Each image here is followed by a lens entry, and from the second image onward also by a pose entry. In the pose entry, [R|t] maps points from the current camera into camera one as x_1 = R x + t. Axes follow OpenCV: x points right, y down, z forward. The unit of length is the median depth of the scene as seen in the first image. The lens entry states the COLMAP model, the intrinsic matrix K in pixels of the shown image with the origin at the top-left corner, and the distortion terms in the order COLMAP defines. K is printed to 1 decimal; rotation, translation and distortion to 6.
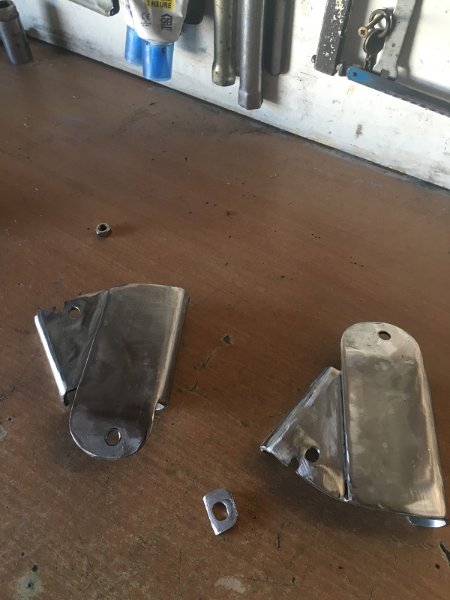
lens RADIAL K [[522.8, 0, 225.7], [0, 522.8, 295.9], [0, 0, 1]] dist [0.011278, -0.009892]
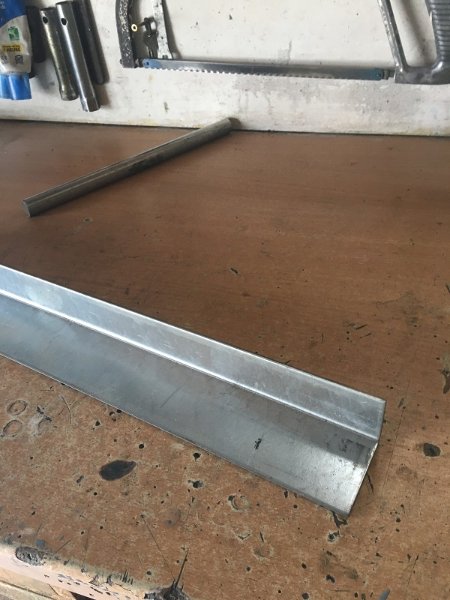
lens RADIAL K [[512.6, 0, 225.0], [0, 512.6, 300.0], [0, 0, 1]] dist [0.089675, -0.138315]
pose [[0.967902, -0.218914, 0.123459, 0.146012], [0.242355, 0.943058, -0.227827, 0.708577], [-0.066555, 0.250435, 0.965843, -0.349300]]
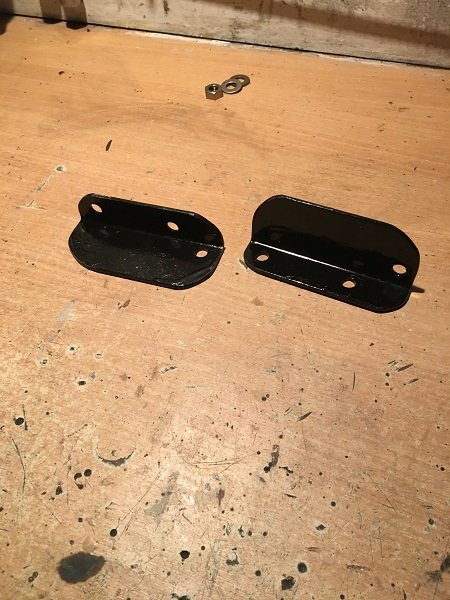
lens RADIAL K [[512.6, 0, 225.0], [0, 512.6, 300.0], [0, 0, 1]] dist [0.089675, -0.138315]
pose [[0.978399, -0.185736, 0.090760, 0.198728], [0.189121, 0.981490, -0.030169, 0.465325], [-0.083477, 0.046682, 0.995416, -0.139857]]
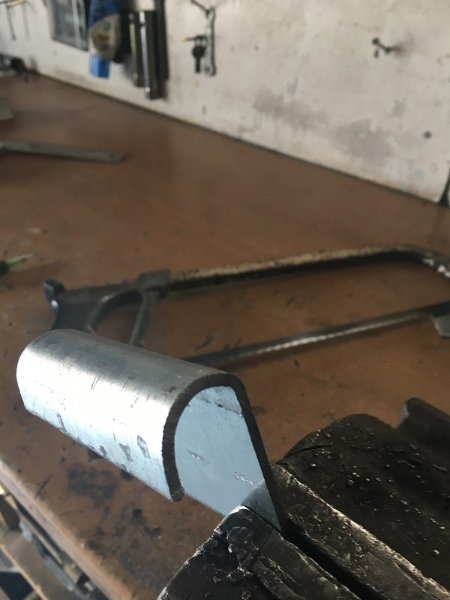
lens RADIAL K [[522.8, 0, 225.7], [0, 522.8, 295.9], [0, 0, 1]] dist [0.011278, -0.009892]
pose [[0.985606, 0.116129, -0.122862, 0.763257], [-0.146831, 0.948224, -0.281625, 0.934432], [0.083795, 0.295611, 0.951626, -0.581113]]
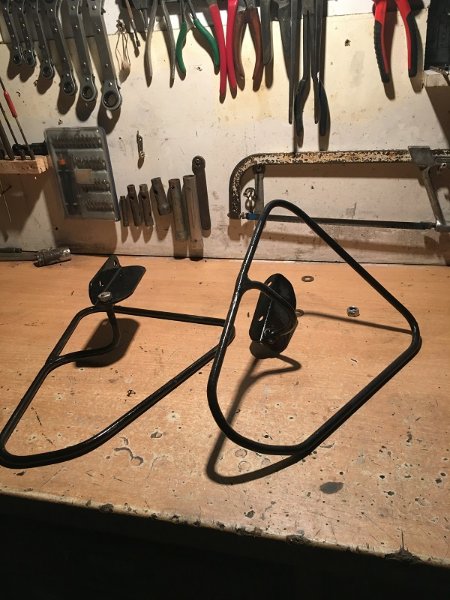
lens RADIAL K [[512.6, 0, 225.0], [0, 512.6, 300.0], [0, 0, 1]] dist [0.089675, -0.138315]
pose [[0.954217, -0.197122, 0.224972, -0.410368], [0.276804, 0.866968, -0.414422, 0.788160], [-0.113352, 0.457722, 0.881840, -0.743054]]
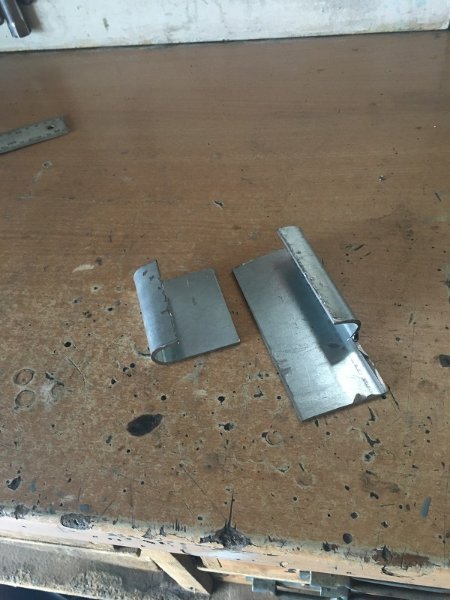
lens RADIAL K [[512.6, 0, 225.0], [0, 512.6, 300.0], [0, 0, 1]] dist [0.089675, -0.138315]
pose [[0.917063, -0.363406, 0.164110, 0.076891], [0.376353, 0.924835, -0.055135, 0.644705], [-0.131738, 0.112325, 0.984900, -0.318676]]
